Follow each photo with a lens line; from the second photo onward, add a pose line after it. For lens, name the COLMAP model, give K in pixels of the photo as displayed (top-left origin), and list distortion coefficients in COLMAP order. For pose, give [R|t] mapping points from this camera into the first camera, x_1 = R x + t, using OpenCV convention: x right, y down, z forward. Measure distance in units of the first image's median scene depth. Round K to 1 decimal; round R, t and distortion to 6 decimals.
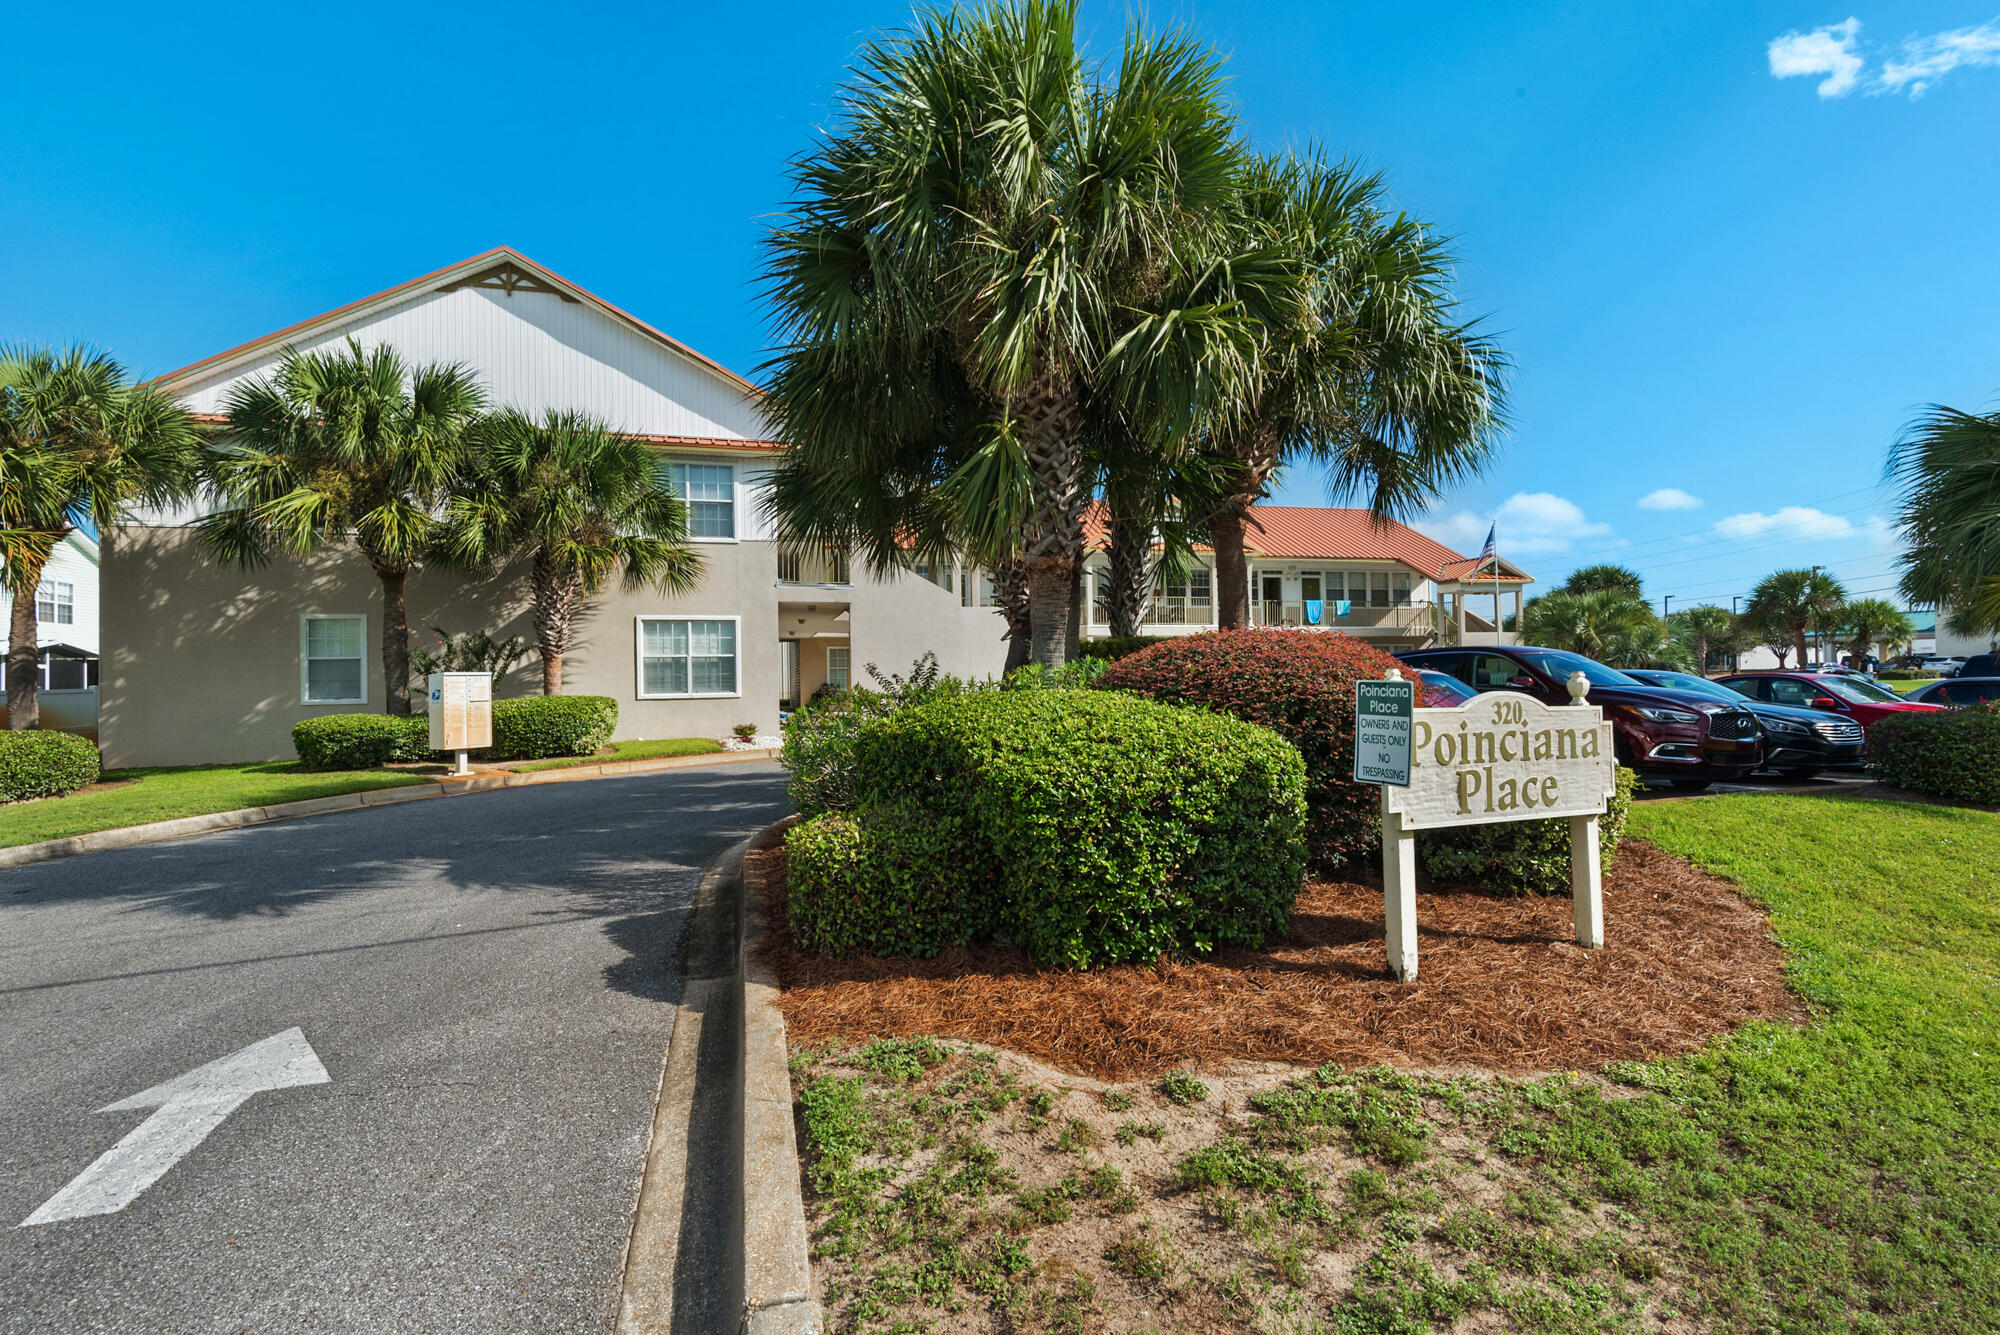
lens RADIAL K [[963.6, 0, 1012.9], [0, 963.6, 668.8], [0, 0, 1]] dist [-0.000277, -0.001947]
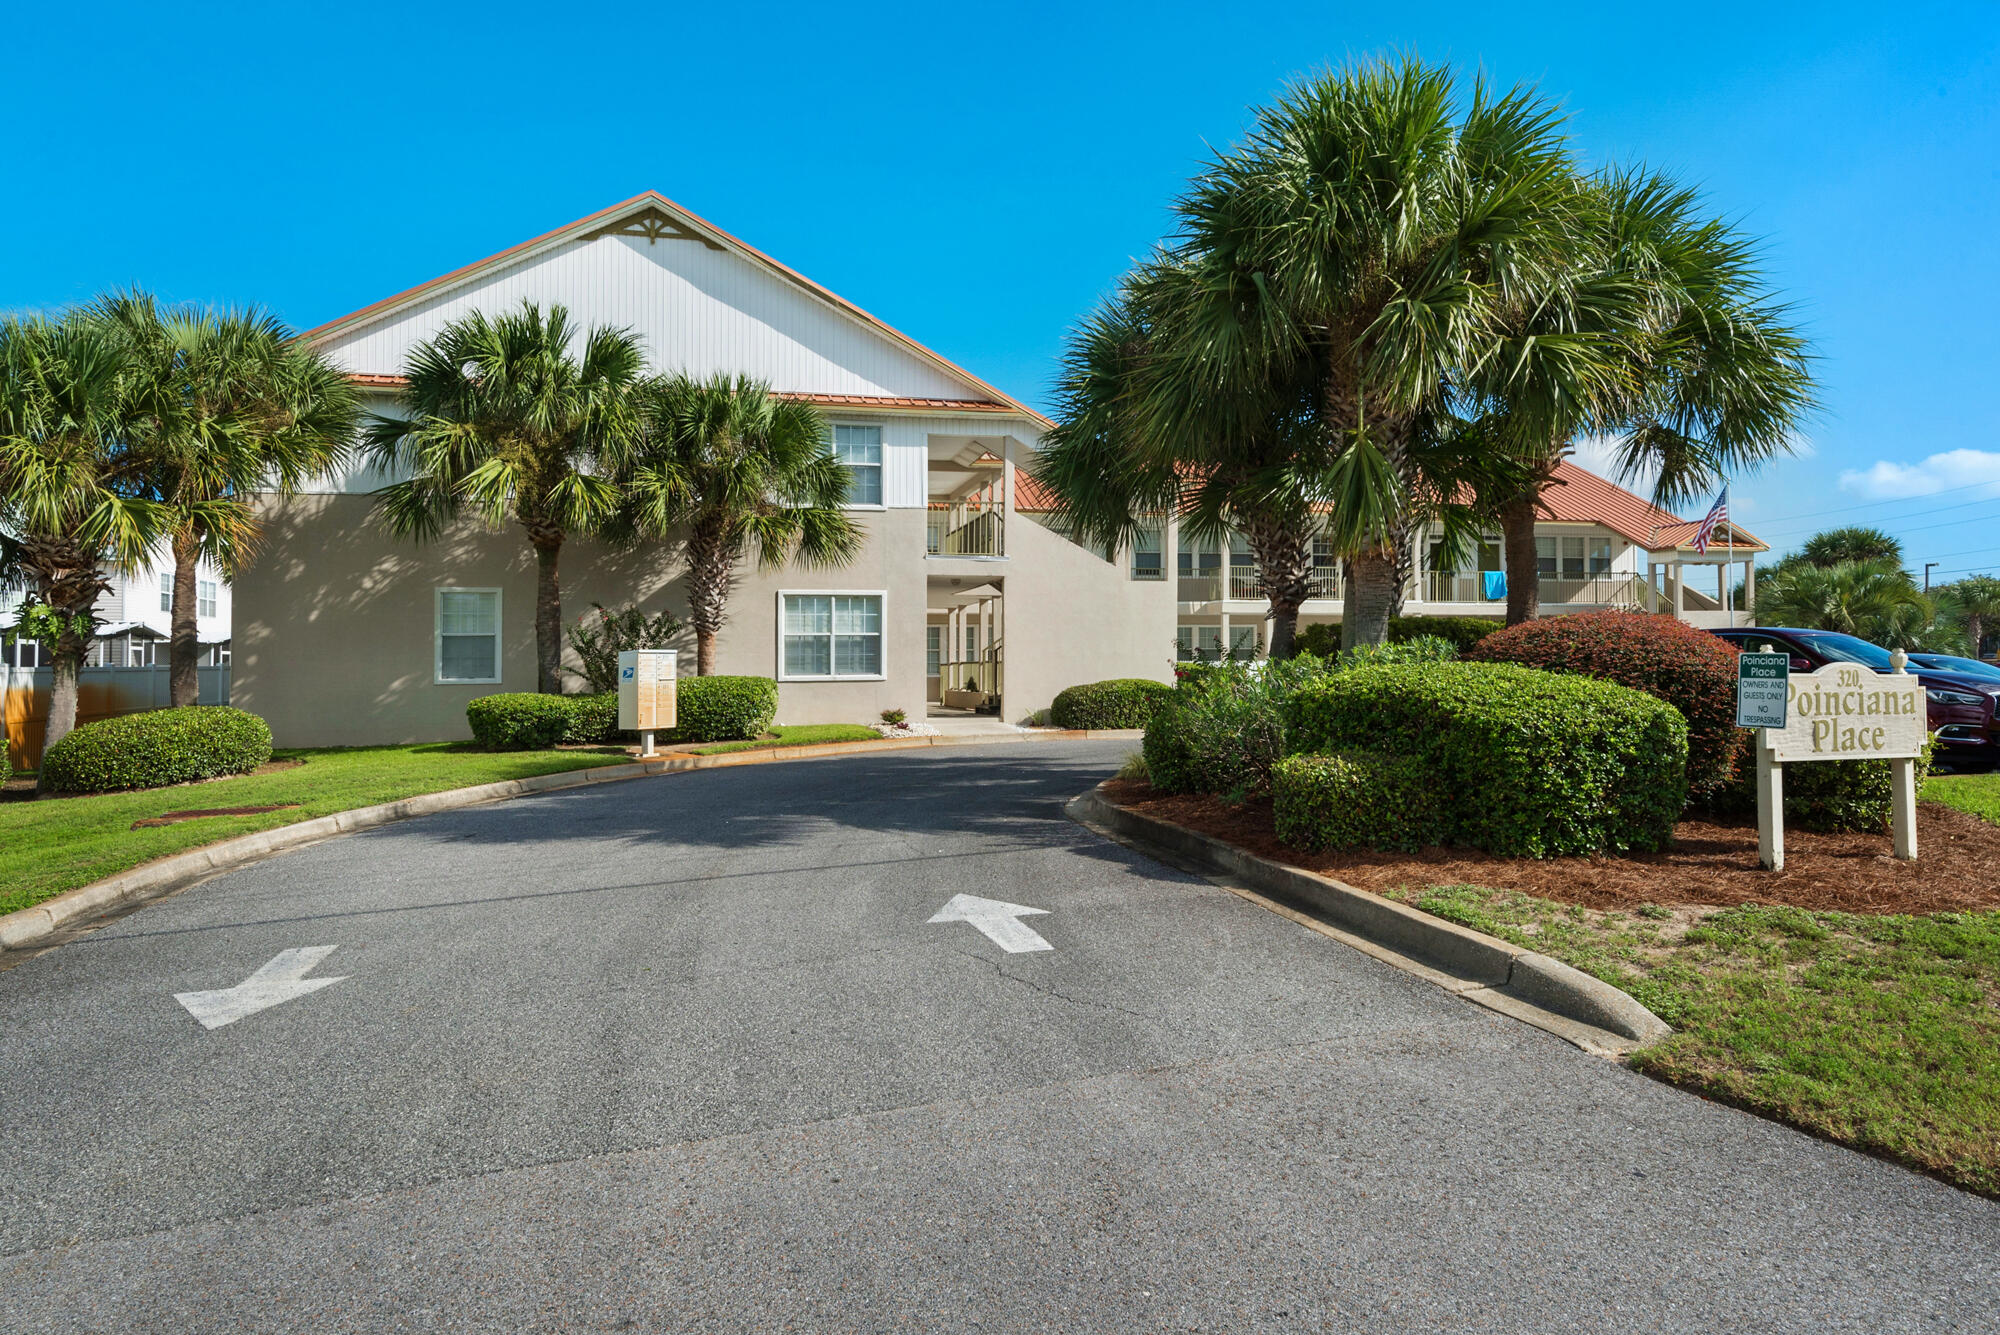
lens RADIAL K [[1251.0, 0, 987.4], [0, 1251.0, 665.4], [0, 0, 1]] dist [0.007266, -0.012138]
pose [[0.998961, 0.006284, -0.045134, -0.169432], [-0.005859, 0.999937, 0.009533, 0.005031], [0.045191, -0.009259, 0.998935, -0.222083]]
